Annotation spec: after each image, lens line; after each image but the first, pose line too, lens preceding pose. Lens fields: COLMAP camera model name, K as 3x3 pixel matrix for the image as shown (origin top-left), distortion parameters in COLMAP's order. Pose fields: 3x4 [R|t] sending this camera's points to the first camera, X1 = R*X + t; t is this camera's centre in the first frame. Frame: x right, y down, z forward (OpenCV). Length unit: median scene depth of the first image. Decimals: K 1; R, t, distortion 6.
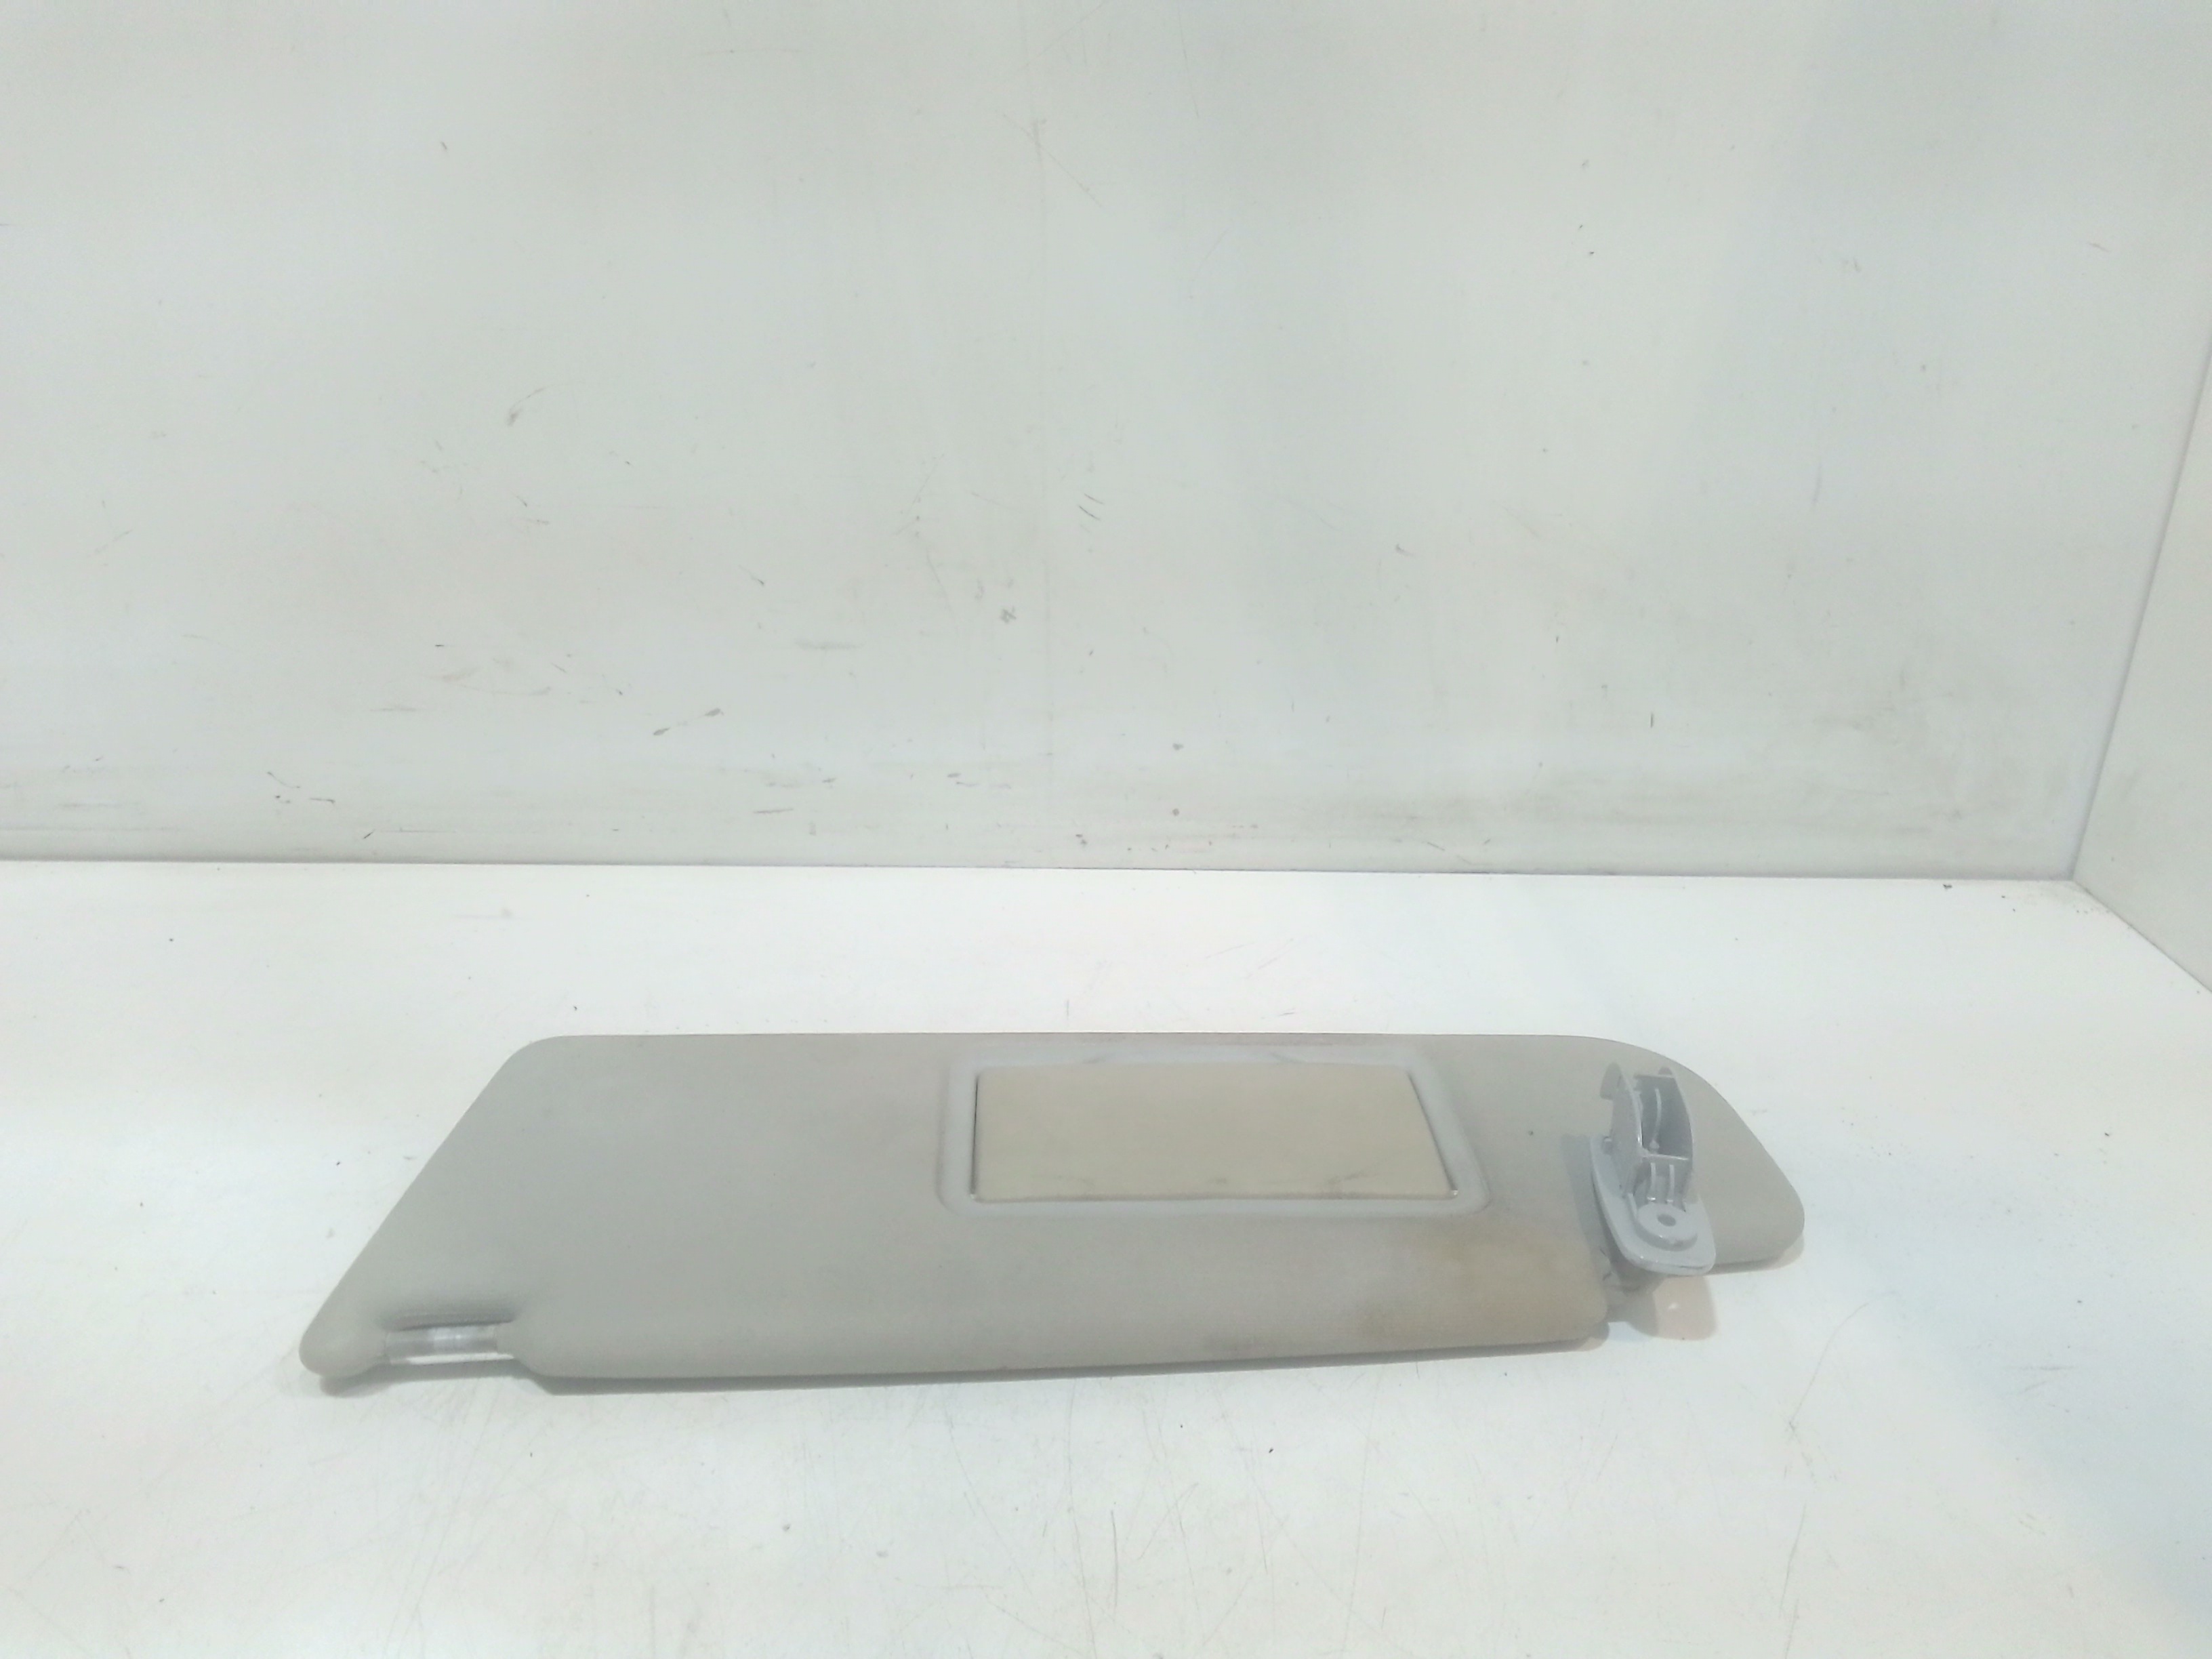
lens RADIAL K [[1716.9, 0, 1106.0], [0, 1716.9, 829.5], [0, 0, 1]] dist [0.071112, -0.110487]
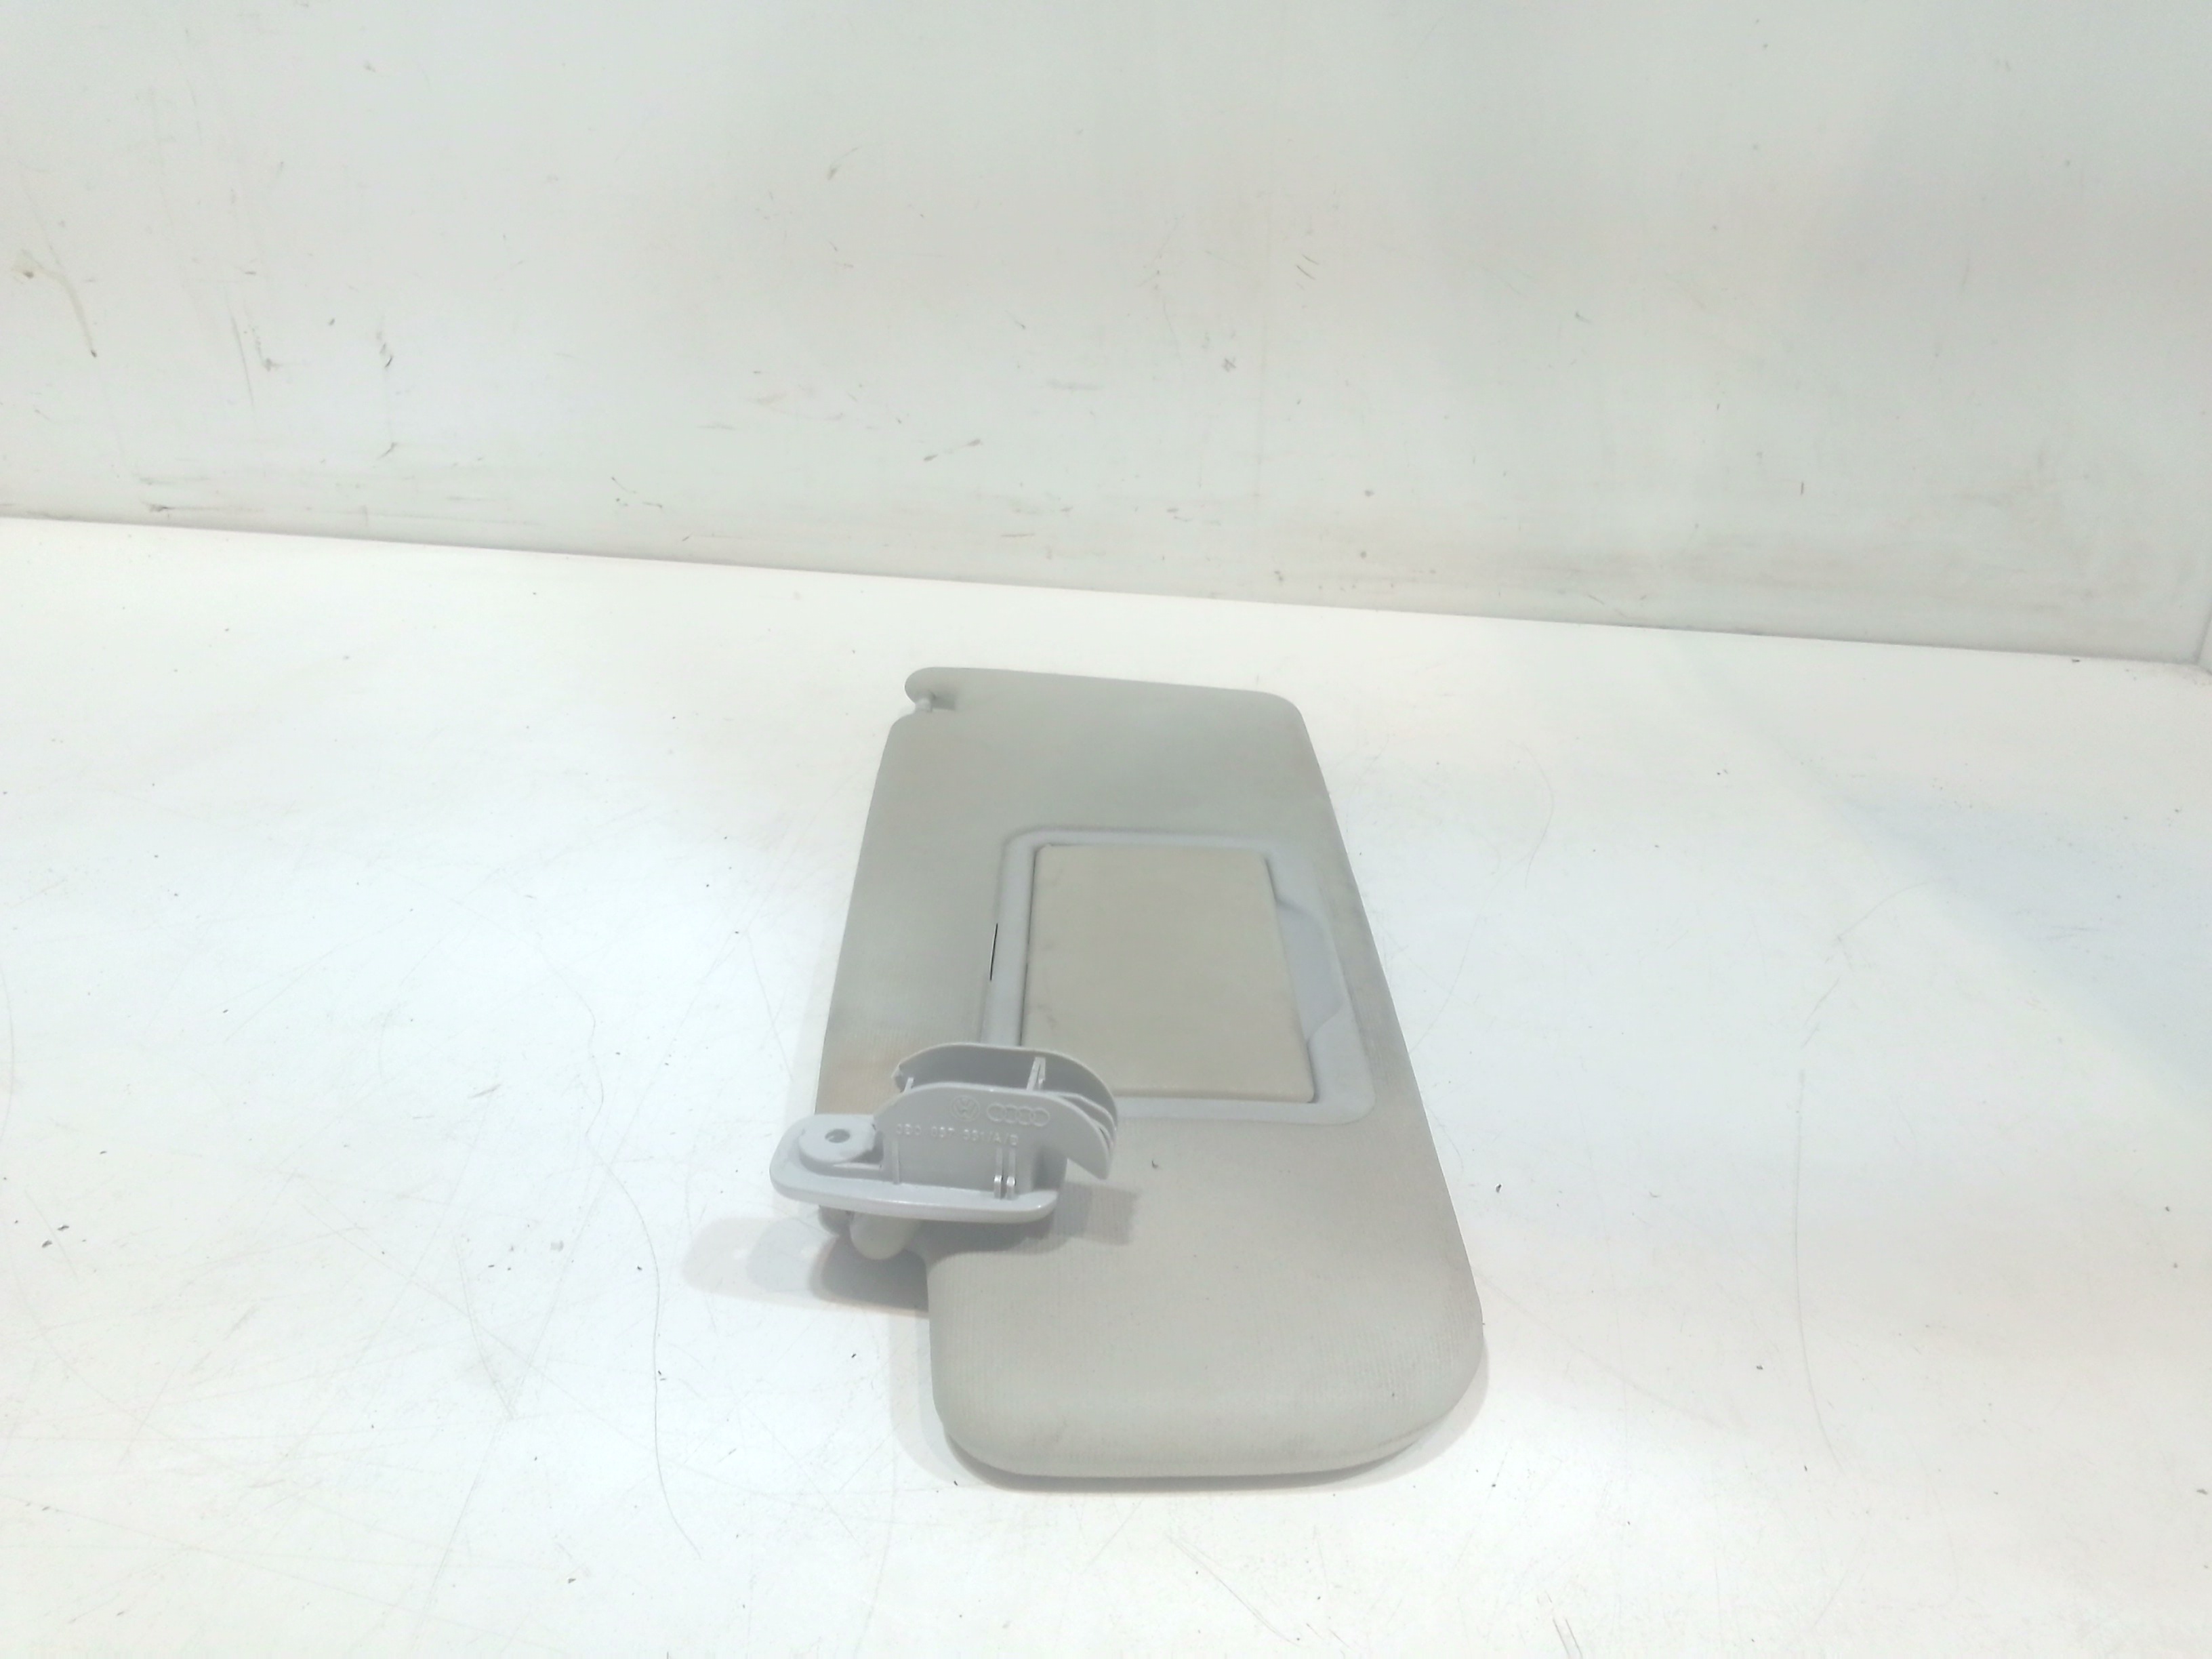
lens RADIAL K [[1709.4, 0, 1106.0], [0, 1709.4, 829.5], [0, 0, 1]] dist [0.077342, -0.120305]
pose [[0.991086, 0.067424, -0.114902, 0.014728], [-0.068024, 0.997683, -0.001304, 0.191200], [0.114548, 0.009108, 0.993376, -0.156110]]
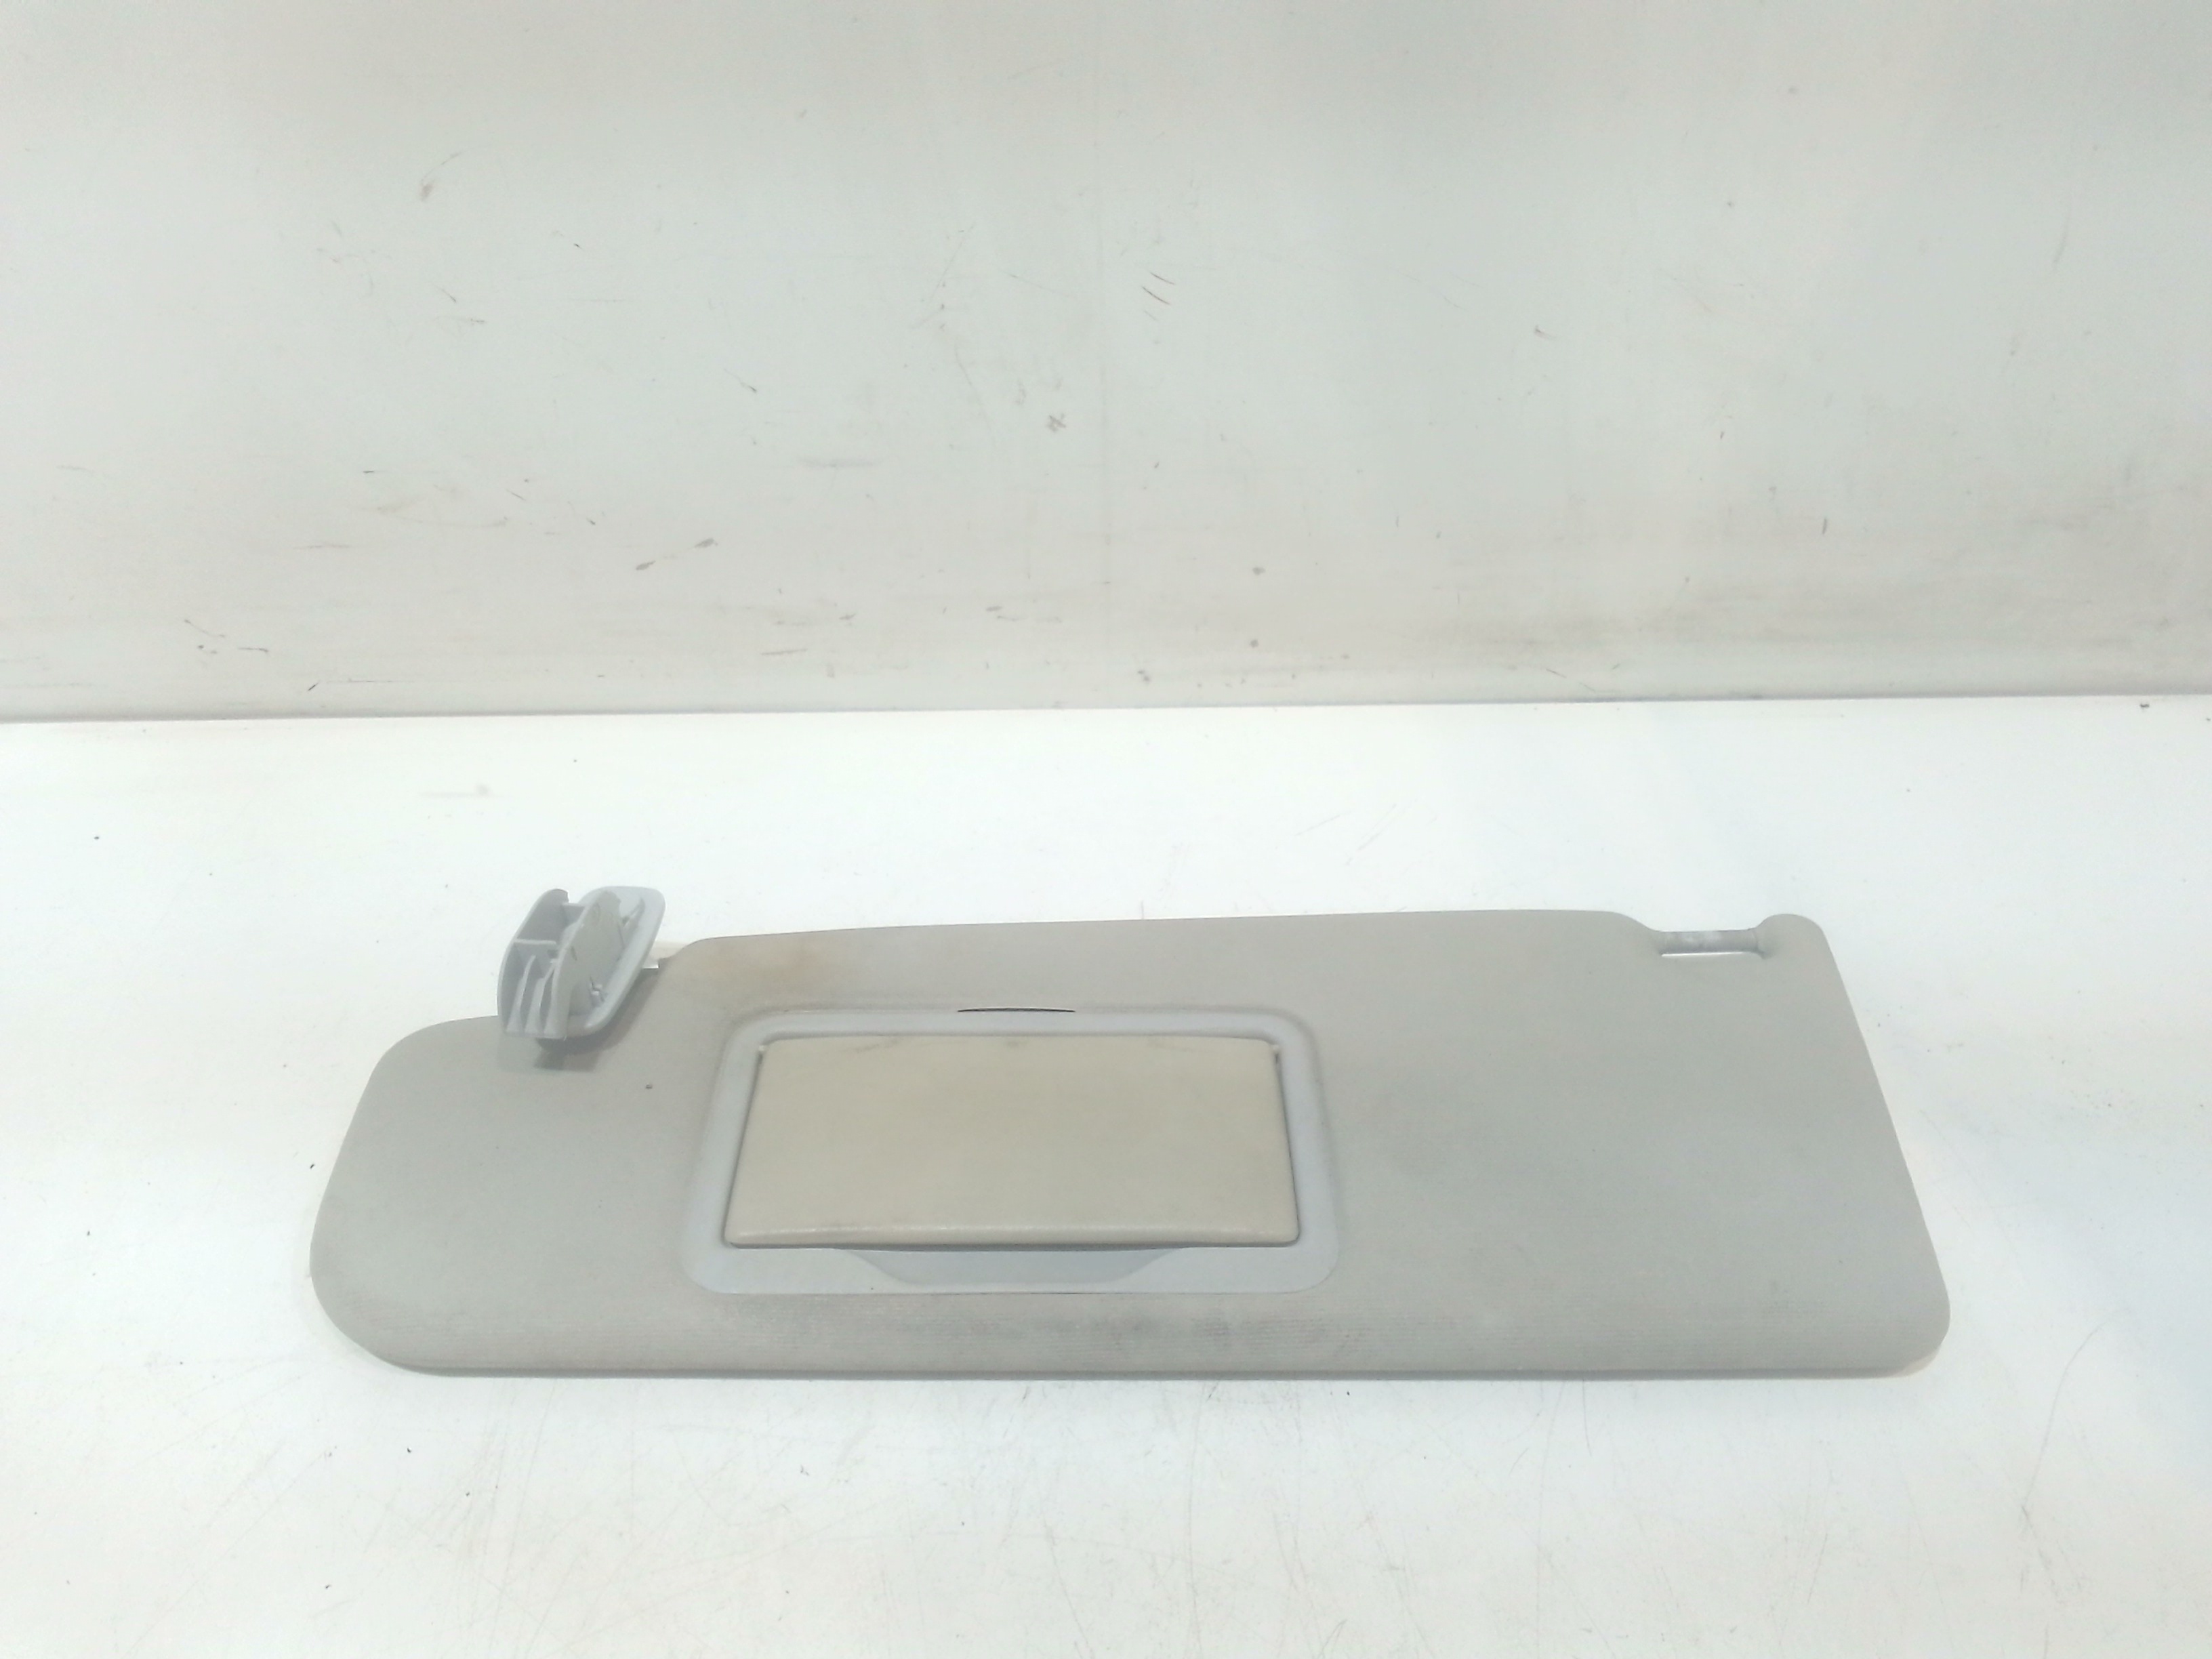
lens RADIAL K [[1716.9, 0, 1106.0], [0, 1716.9, 829.5], [0, 0, 1]] dist [0.071112, -0.110487]
pose [[0.999851, -0.017197, -0.001711, -0.034213], [0.017130, 0.973087, 0.229799, -0.121113], [-0.002287, -0.229794, 0.973237, 0.151636]]
